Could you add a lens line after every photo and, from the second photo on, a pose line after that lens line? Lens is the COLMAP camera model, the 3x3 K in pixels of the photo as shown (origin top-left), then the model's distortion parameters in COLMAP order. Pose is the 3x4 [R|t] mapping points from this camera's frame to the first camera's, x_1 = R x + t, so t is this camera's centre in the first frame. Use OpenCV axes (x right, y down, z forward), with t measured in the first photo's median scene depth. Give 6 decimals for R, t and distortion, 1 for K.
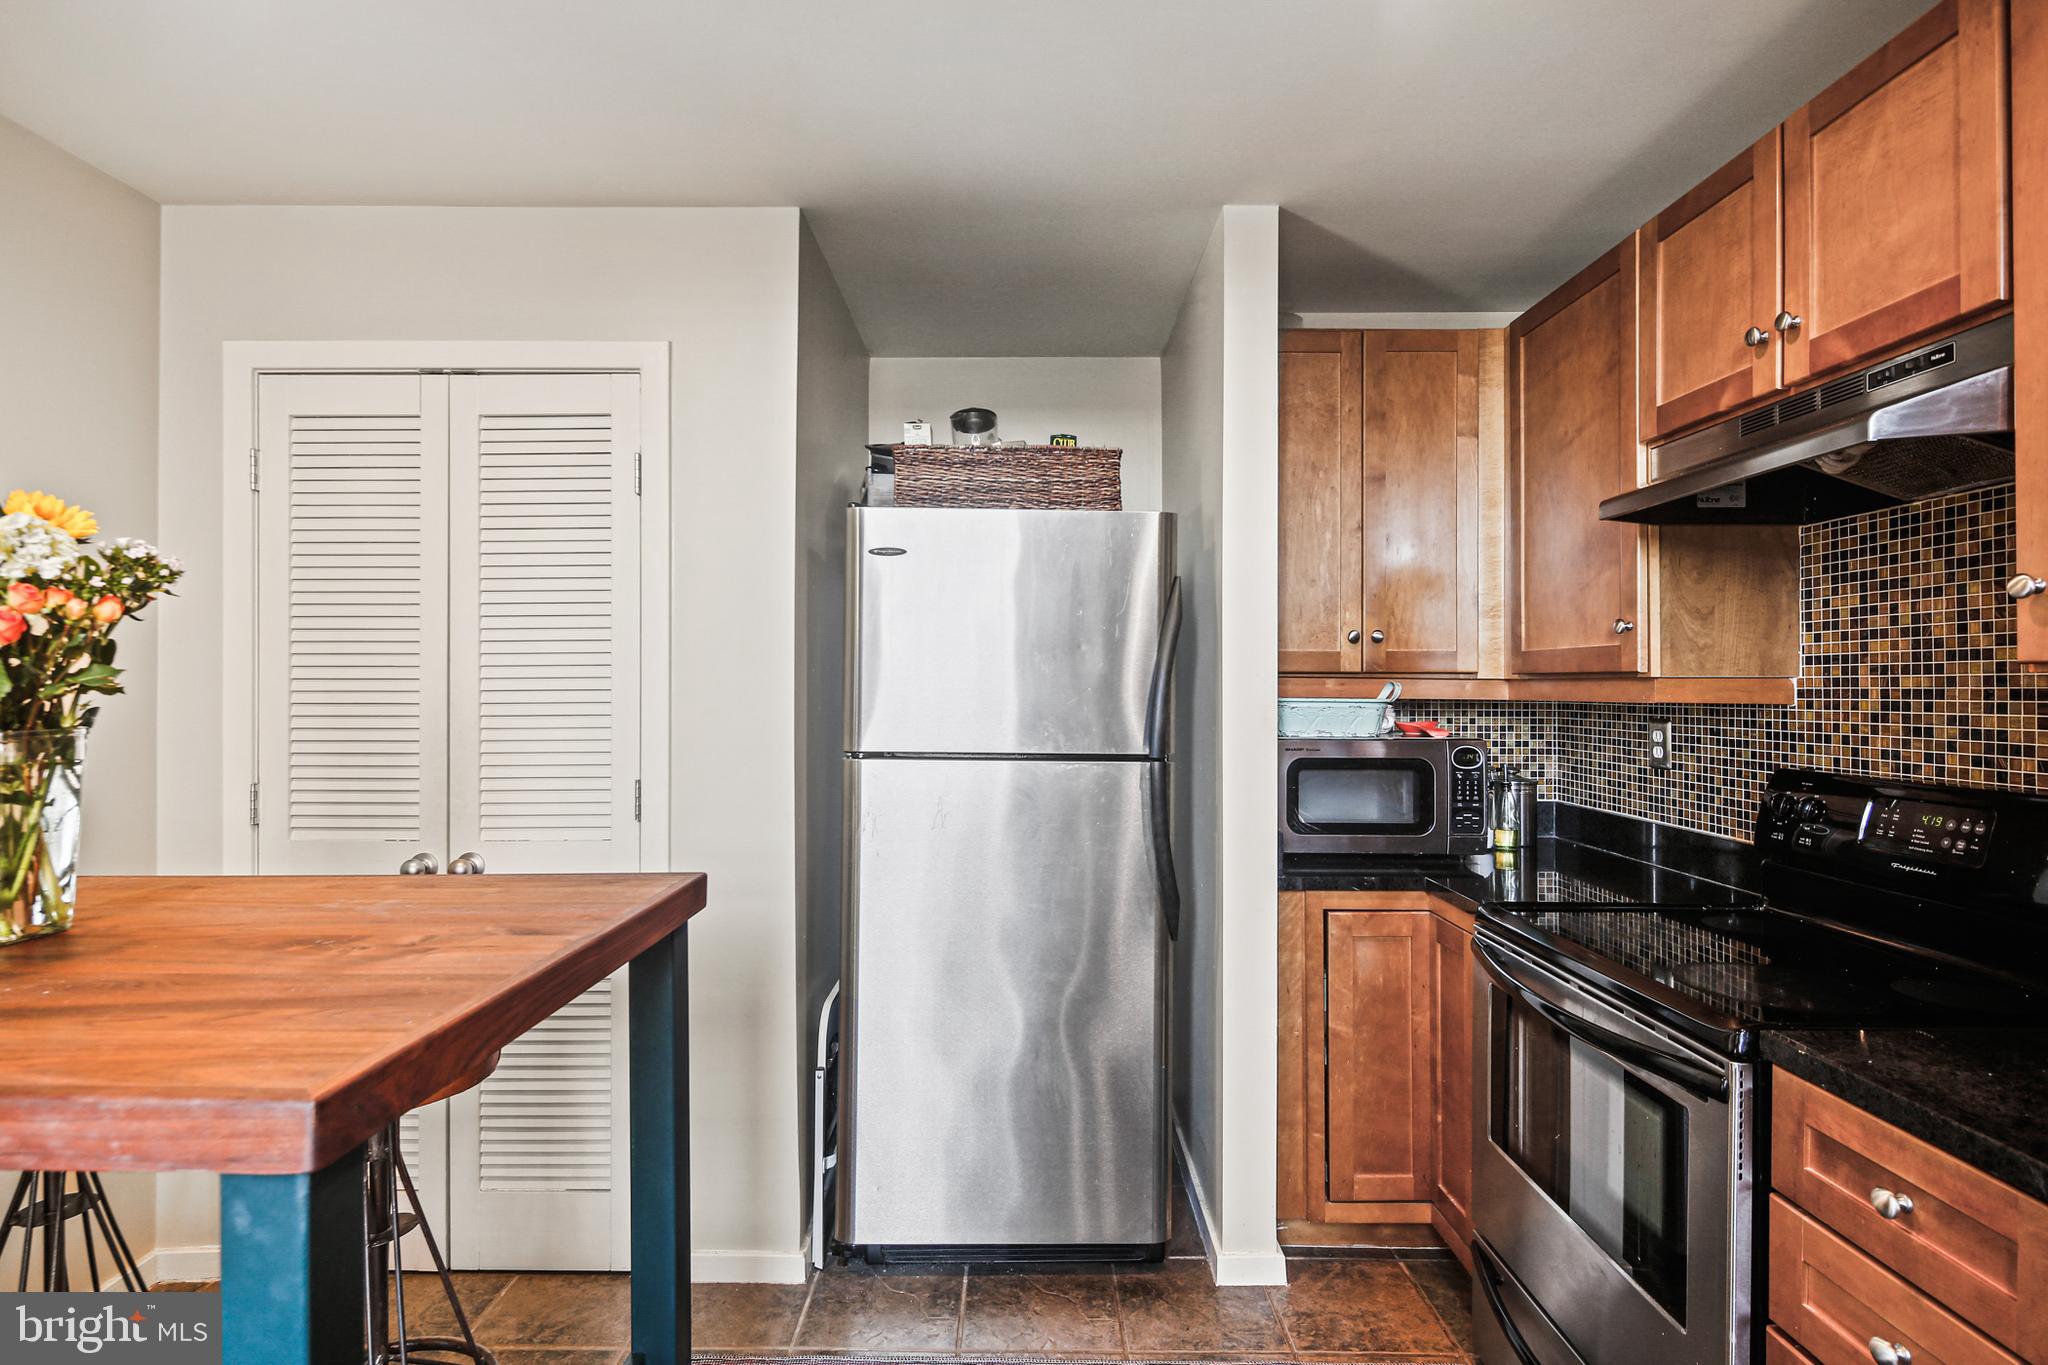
lens RADIAL K [[1005.0, 0, 1017.2], [0, 1005.0, 680.0], [0, 0, 1]] dist [0.000858, -0.002665]
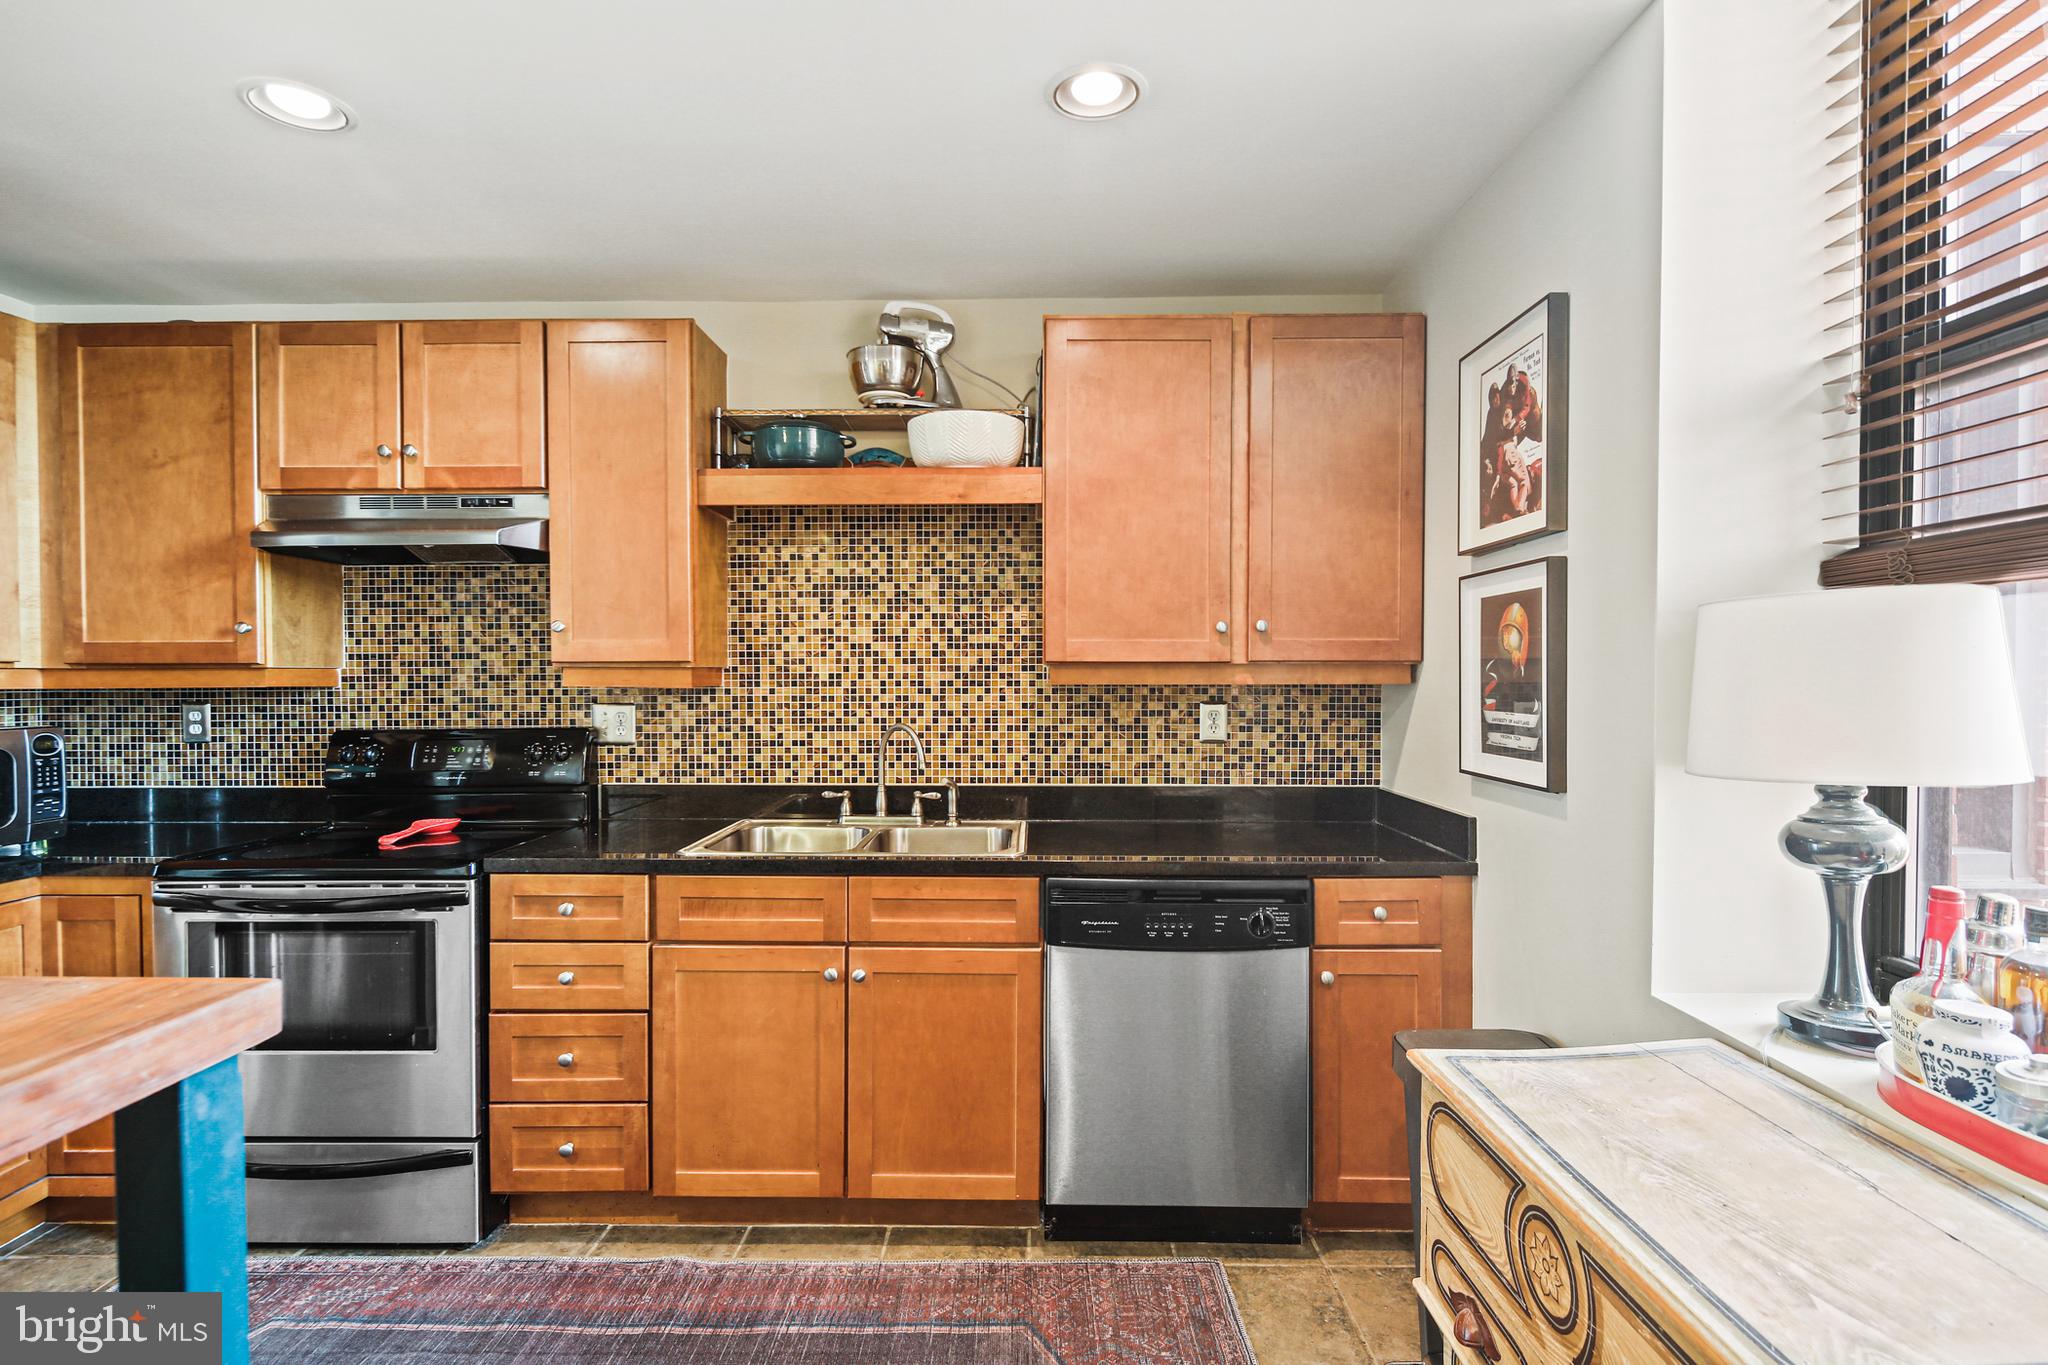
lens RADIAL K [[1004.1, 0, 1017.3], [0, 1004.1, 689.4], [0, 0, 1]] dist [0.000718, -0.000466]
pose [[0.008653, -0.016938, 0.999819, -0.711074], [-0.001791, 0.999855, 0.016954, 0.001911], [-0.999961, -0.001937, 0.008621, -0.002081]]
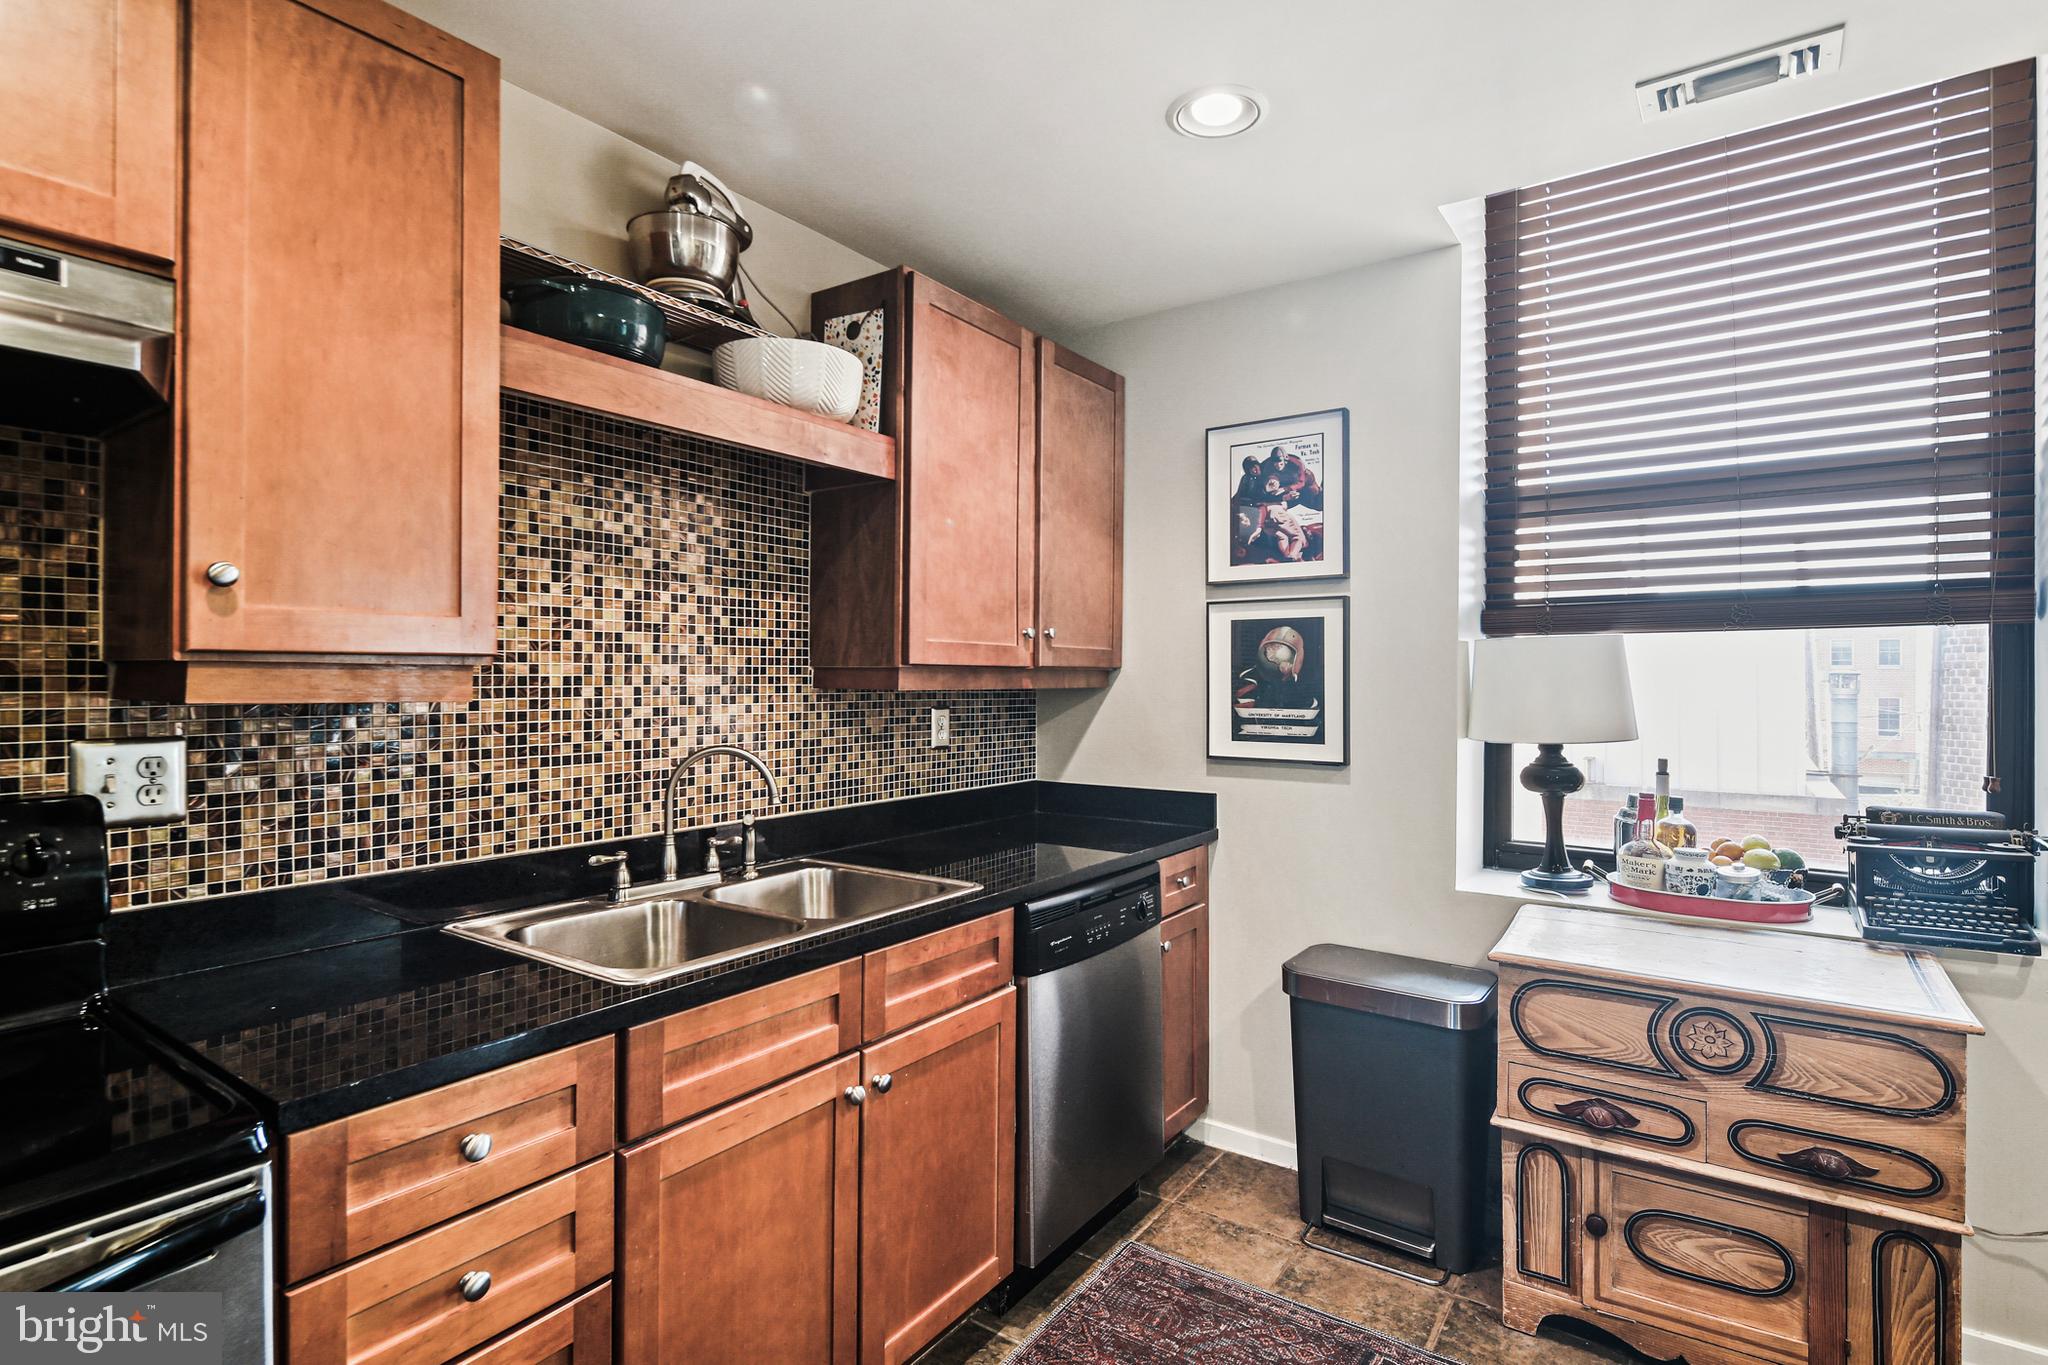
lens RADIAL K [[998.8, 0, 1030.8], [0, 998.8, 674.7], [0, 0, 1]] dist [-0.000004, -0.001334]
pose [[-0.827902, -0.003690, 0.560860, -0.132668], [-0.006645, 0.999973, -0.003229, 0.002407], [-0.560833, -0.006400, -0.827904, 0.848830]]
